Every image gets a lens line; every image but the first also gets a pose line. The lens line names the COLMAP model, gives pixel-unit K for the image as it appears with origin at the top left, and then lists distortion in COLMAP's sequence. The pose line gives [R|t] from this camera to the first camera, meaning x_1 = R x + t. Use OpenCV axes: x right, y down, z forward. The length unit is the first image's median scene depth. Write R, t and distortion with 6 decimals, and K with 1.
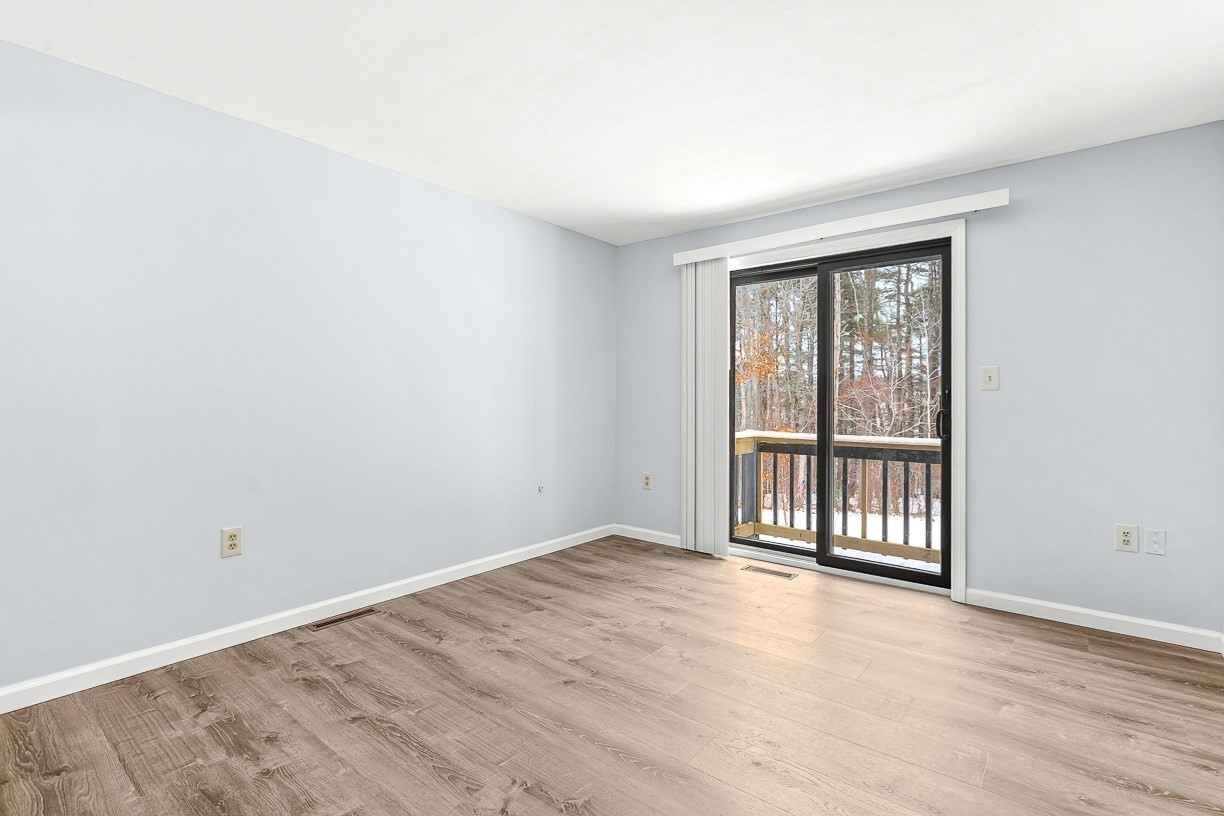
lens RADIAL K [[573.2, 0, 605.9], [0, 573.2, 406.8], [0, 0, 1]] dist [0.000806, 0.000235]
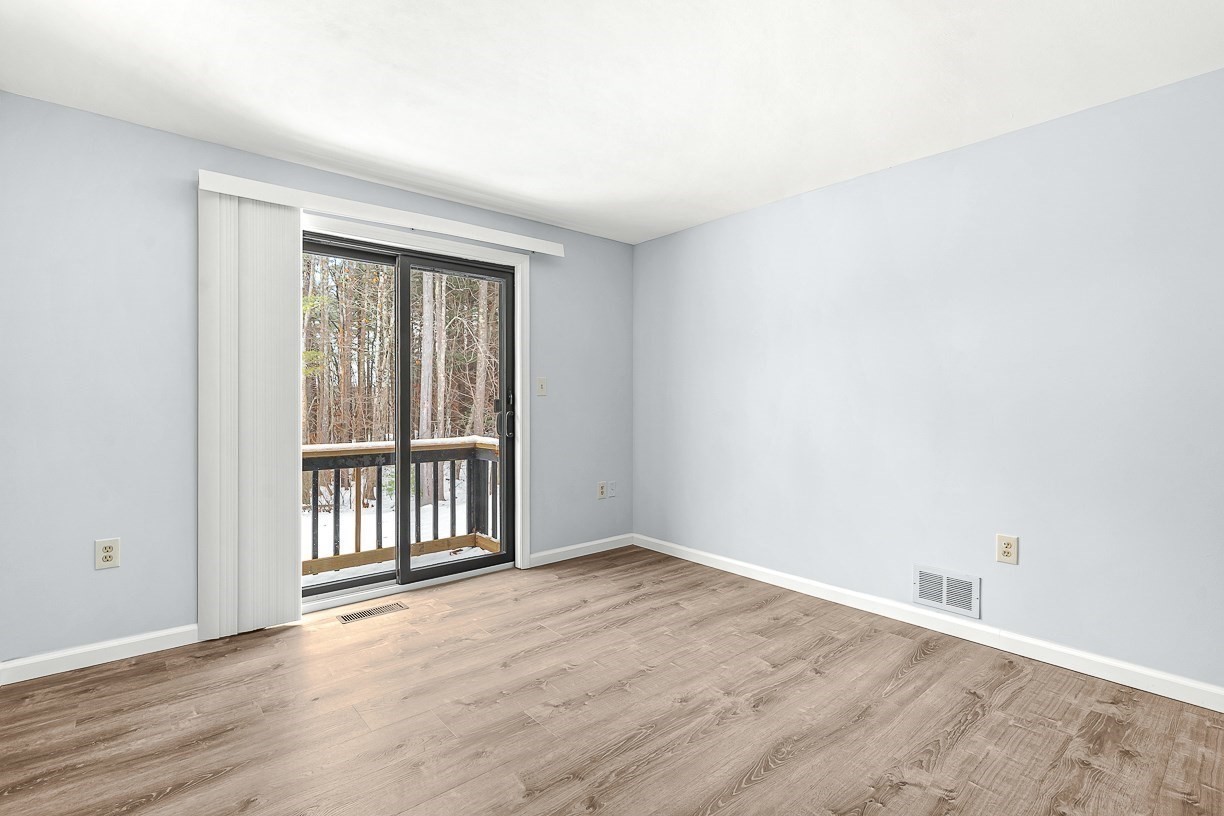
lens RADIAL K [[562.1, 0, 611.7], [0, 562.1, 395.2], [0, 0, 1]] dist [0.011108, -0.000097]
pose [[0.186353, 0.012944, 0.982398, -0.501338], [0.019843, 0.999660, -0.016935, -0.002571], [-0.982282, 0.022650, 0.186033, 0.565485]]
